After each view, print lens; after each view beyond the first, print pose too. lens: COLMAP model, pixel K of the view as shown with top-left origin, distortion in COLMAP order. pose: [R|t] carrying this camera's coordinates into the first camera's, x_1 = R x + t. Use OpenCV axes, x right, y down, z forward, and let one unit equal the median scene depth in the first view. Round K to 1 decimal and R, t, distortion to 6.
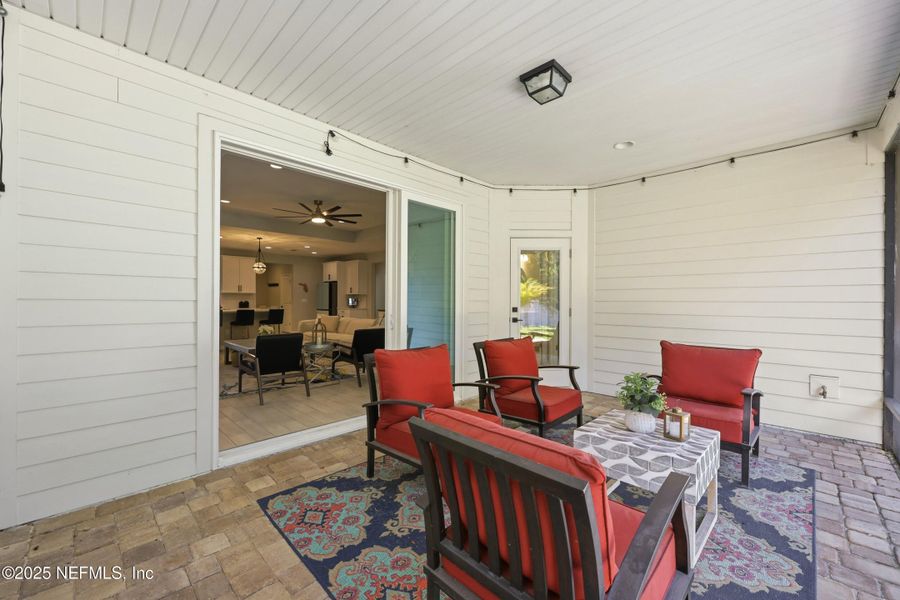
lens RADIAL K [[362.5, 0, 451.7], [0, 362.5, 300.2], [0, 0, 1]] dist [-0.000045, -0.000038]
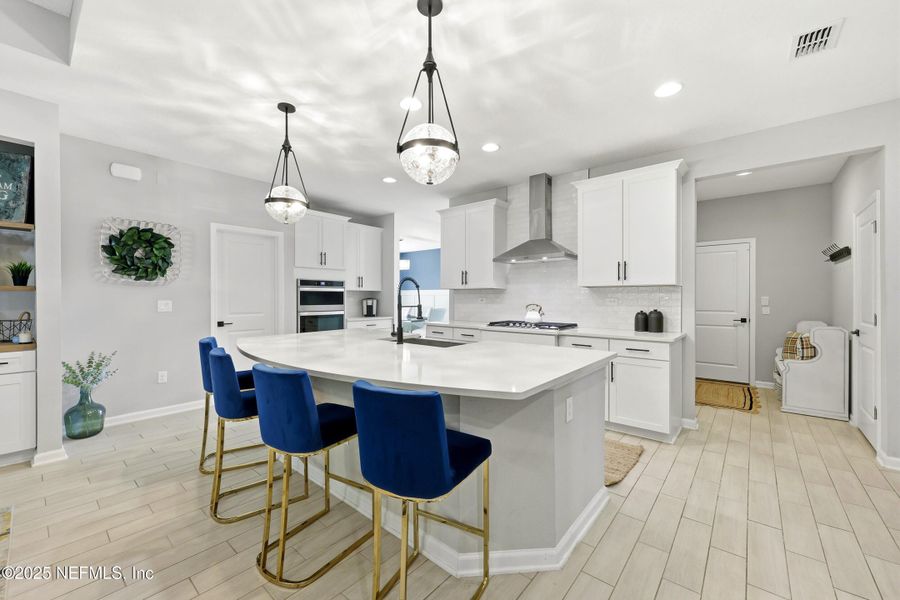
lens RADIAL K [[360.4, 0, 450.5], [0, 360.4, 298.2], [0, 0, 1]] dist [-0.001785, 0.000496]
pose [[0.073587, -0.005909, -0.997271, -0.255990], [0.001571, 0.999982, -0.005809, -0.006465], [0.997288, -0.001140, 0.073595, 0.765480]]
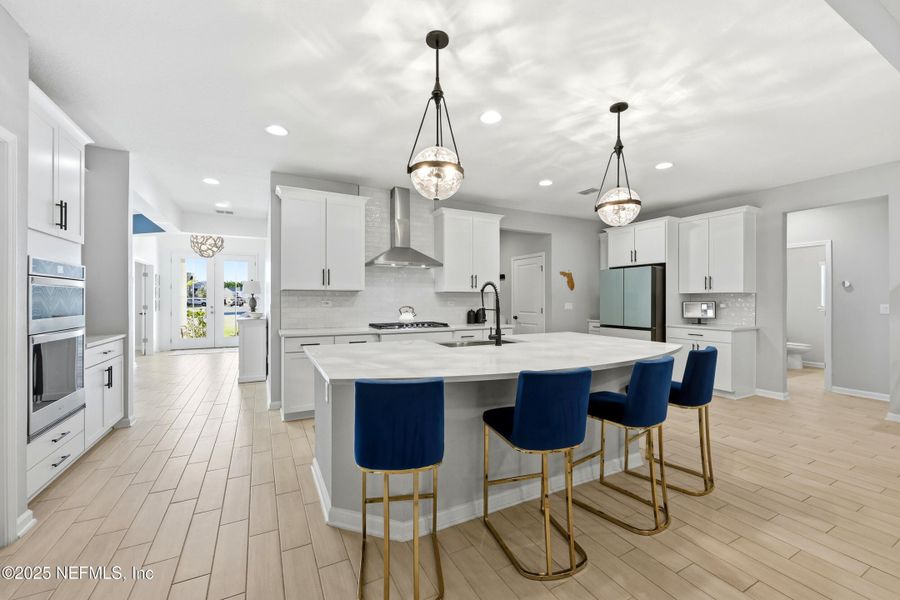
lens RADIAL K [[362.5, 0, 451.7], [0, 362.5, 300.2], [0, 0, 1]] dist [-0.000045, -0.000038]
pose [[0.952589, -0.004364, -0.304229, -0.438510], [0.004921, 0.999987, 0.001067, -0.009382], [0.304221, -0.002514, 0.952598, 0.516523]]
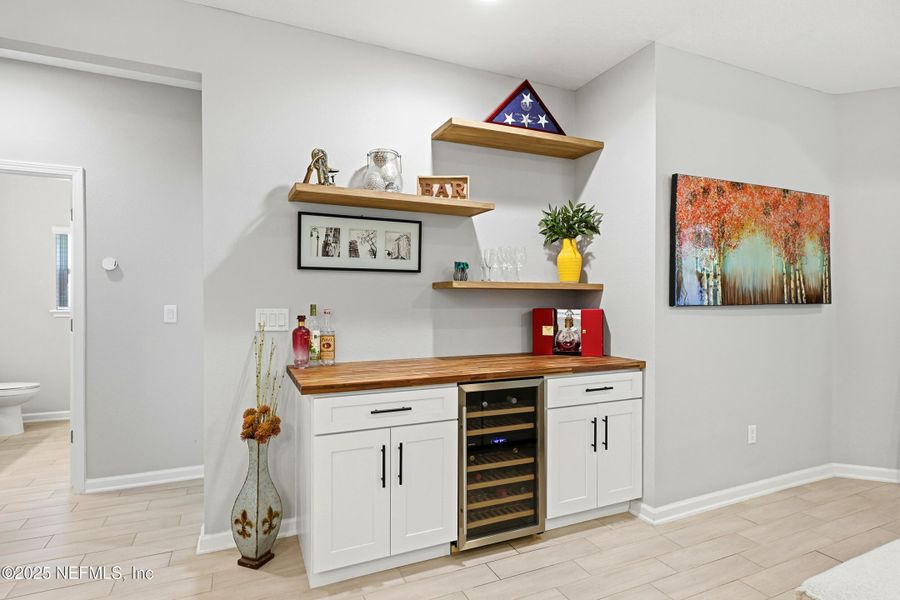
lens RADIAL K [[476.2, 0, 450.6], [0, 476.2, 303.2], [0, 0, 1]] dist [-0.002136, -0.000291]
pose [[0.363934, -0.013231, 0.931331, -0.315505], [-0.002507, 0.999882, 0.015185, -0.008079], [-0.931421, -0.007861, 0.363858, 0.770593]]
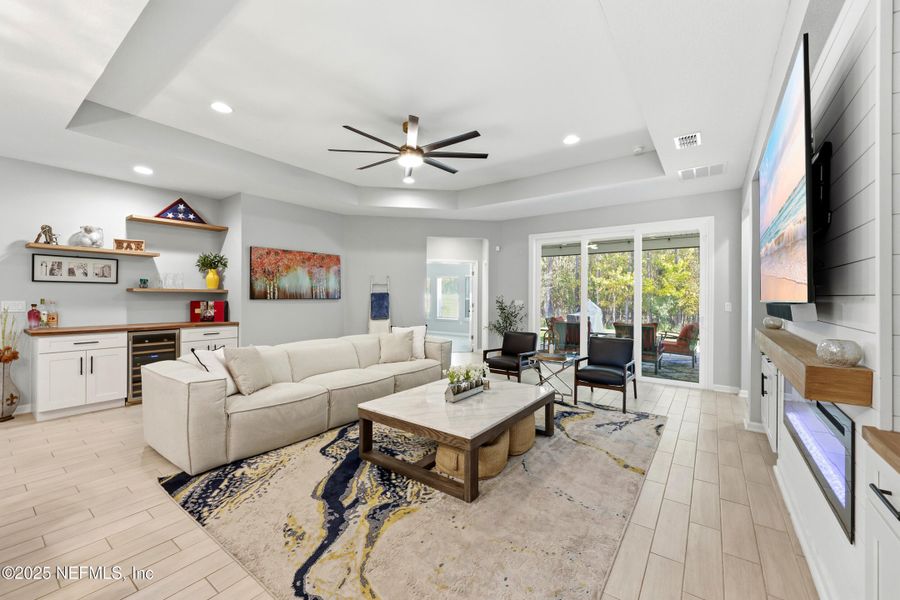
lens RADIAL K [[360.4, 0, 450.5], [0, 360.4, 298.2], [0, 0, 1]] dist [-0.001785, 0.000496]
pose [[-0.145882, -0.009200, 0.989259, -0.522492], [-0.007491, 0.999938, 0.008195, -0.010267], [-0.989274, -0.006215, -0.145942, 0.581995]]
